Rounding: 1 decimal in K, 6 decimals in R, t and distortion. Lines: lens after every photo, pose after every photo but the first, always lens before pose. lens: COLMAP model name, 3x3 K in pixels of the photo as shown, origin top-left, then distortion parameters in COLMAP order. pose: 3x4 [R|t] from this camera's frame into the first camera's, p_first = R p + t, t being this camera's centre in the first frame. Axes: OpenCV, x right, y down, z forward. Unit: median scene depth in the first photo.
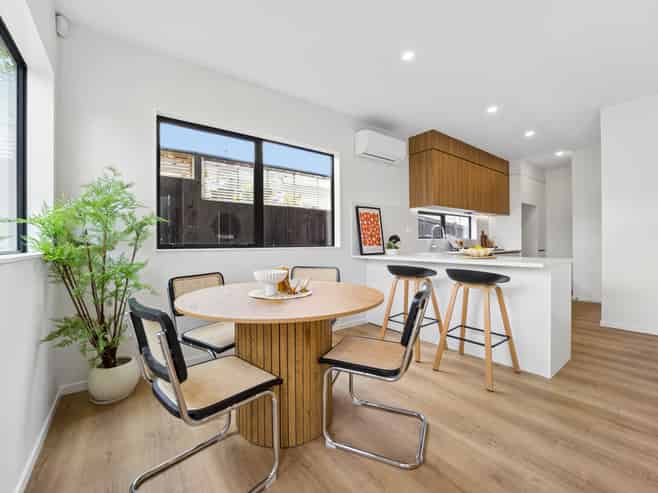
lens RADIAL K [[281.0, 0, 325.7], [0, 281.0, 244.0], [0, 0, 1]] dist [-0.052468, 0.016687]
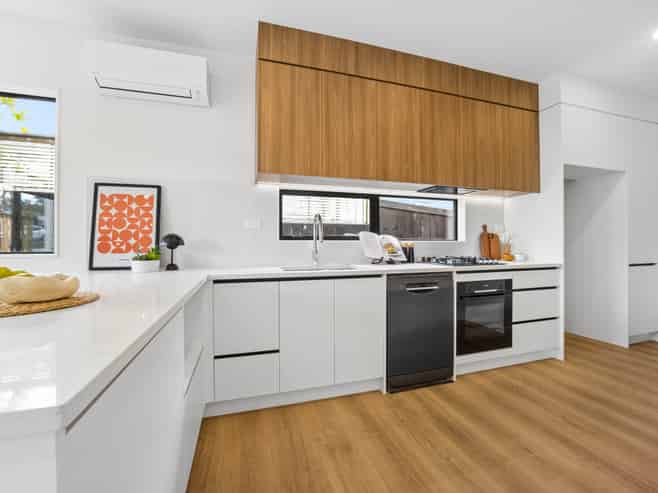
lens RADIAL K [[281.0, 0, 325.7], [0, 281.0, 244.0], [0, 0, 1]] dist [-0.052468, 0.016687]
pose [[0.941077, 0.005440, -0.338148, 0.731245], [-0.006648, 0.999975, -0.002415, -0.013765], [0.338127, 0.004520, 0.941090, 0.634791]]
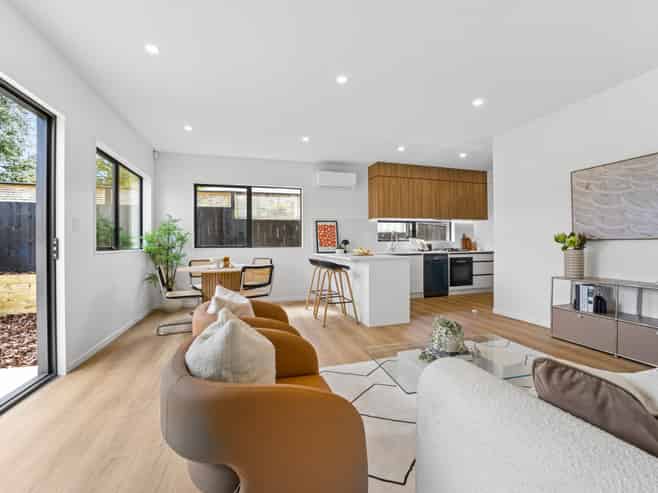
lens RADIAL K [[281.0, 0, 325.7], [0, 281.0, 244.0], [0, 0, 1]] dist [-0.052468, 0.016687]
pose [[0.938416, 0.002875, -0.345496, 0.682618], [-0.002228, 0.999995, 0.002270, -0.012588], [0.345500, -0.001361, 0.938418, -0.411076]]
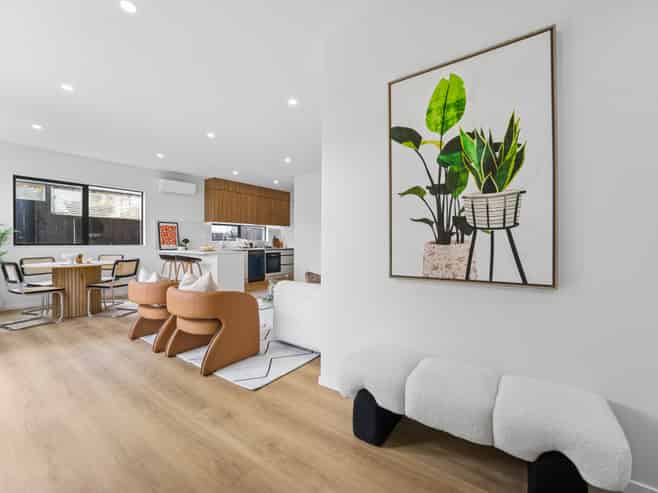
lens RADIAL K [[281.0, 0, 325.7], [0, 281.0, 244.0], [0, 0, 1]] dist [-0.052468, 0.016687]
pose [[0.952409, 0.008836, 0.304696, 0.573723], [-0.009915, 0.999949, 0.001994, -0.011046], [-0.304663, -0.004920, 0.952448, -0.937828]]
